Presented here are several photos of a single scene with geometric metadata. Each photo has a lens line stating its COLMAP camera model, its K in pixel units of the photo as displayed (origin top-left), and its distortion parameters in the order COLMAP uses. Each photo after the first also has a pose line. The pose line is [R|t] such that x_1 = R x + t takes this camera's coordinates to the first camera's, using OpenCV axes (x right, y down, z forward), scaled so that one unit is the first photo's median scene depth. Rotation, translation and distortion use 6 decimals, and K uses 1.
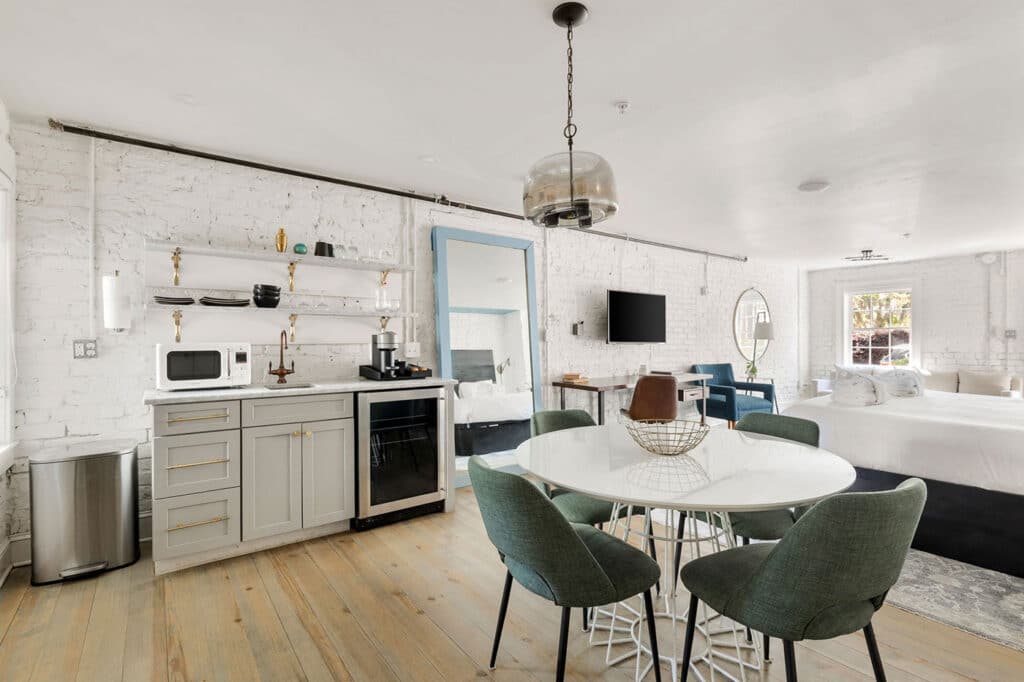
lens RADIAL K [[483.7, 0, 512.0], [0, 483.7, 341.0], [0, 0, 1]] dist [-0.000177, 0.000449]
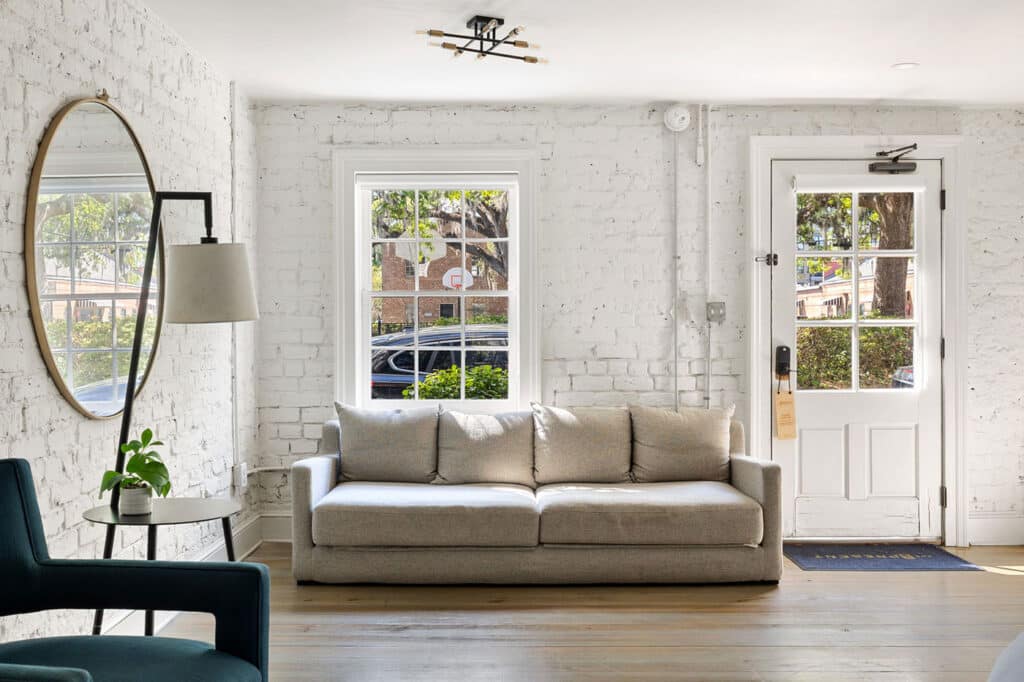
lens RADIAL K [[974.7, 0, 512.0], [0, 974.7, 341.0], [0, 0, 1]] dist [-0.005217, -0.002473]
pose [[0.592090, -0.012443, 0.805776, 0.483926], [0.001038, 0.999892, 0.014678, -0.003764], [-0.805871, -0.007855, 0.592038, 1.149818]]
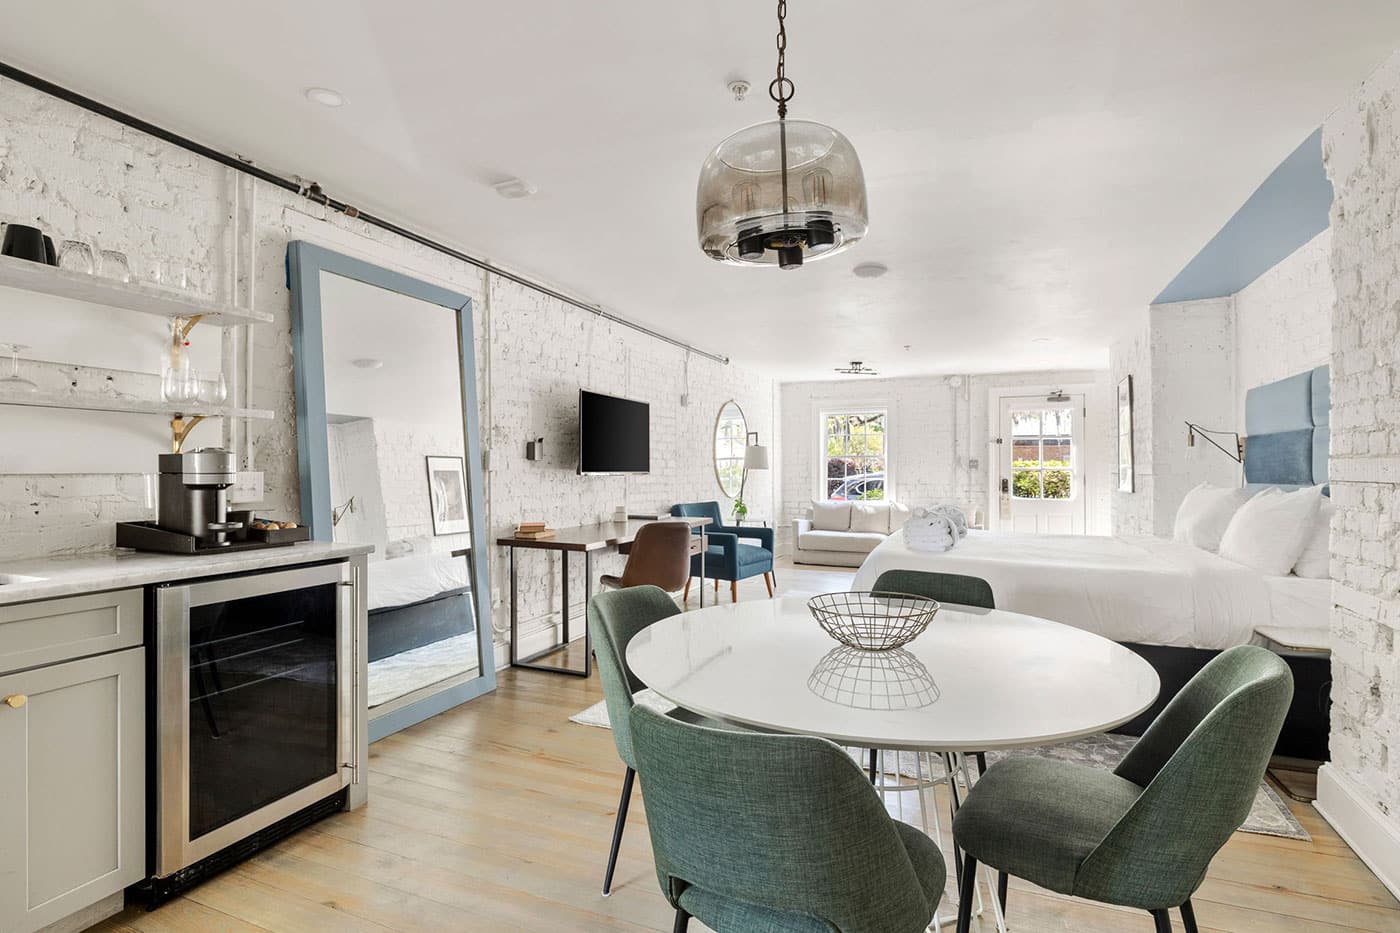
lens RADIAL K [[699.4, 0, 700.0], [0, 699.4, 466.5], [0, 0, 1]] dist [0.001095, 0.000770]
pose [[0.861919, 0.005504, 0.507016, -0.188881], [-0.002064, 0.999971, -0.007347, 0.002527], [-0.507041, 0.005286, 0.861905, 0.184210]]
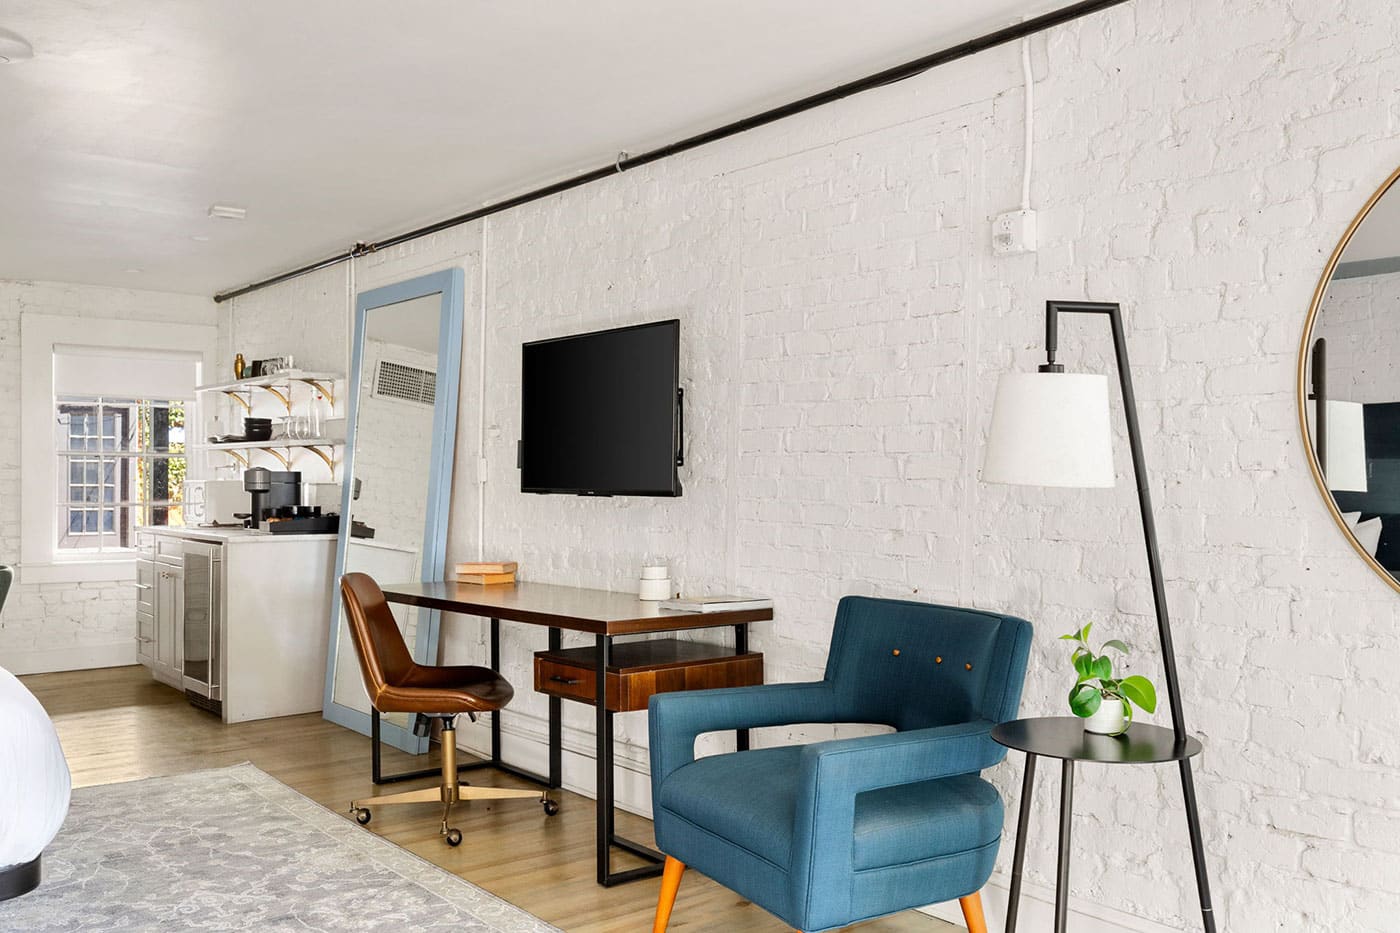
lens RADIAL K [[1264.2, 0, 700.0], [0, 1264.2, 466.5], [0, 0, 1]] dist [-0.001350, -0.005345]
pose [[0.019744, 0.001924, -0.999803, 1.651613], [-0.006492, 0.999977, 0.001796, -0.029676], [0.999784, 0.006455, 0.019756, 1.599190]]
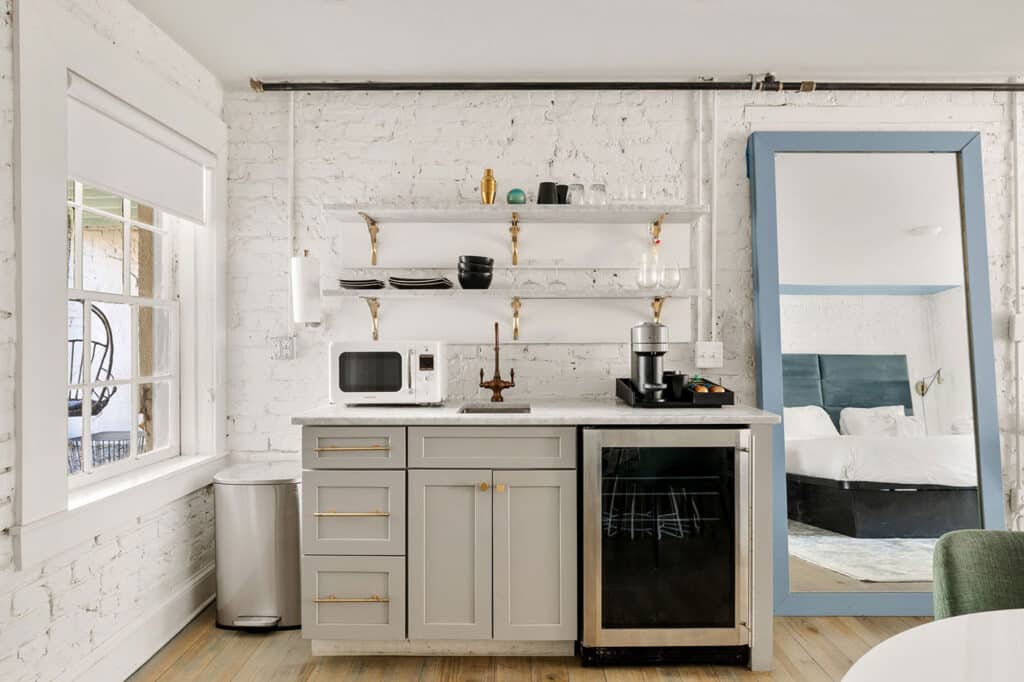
lens RADIAL K [[599.5, 0, 512.0], [0, 599.5, 341.0], [0, 0, 1]] dist [-0.003933, 0.000560]
pose [[0.798762, 0.002300, -0.601643, 0.039934], [-0.002037, 0.999997, 0.001118, 0.002126], [0.601644, 0.000332, 0.798764, 0.324741]]
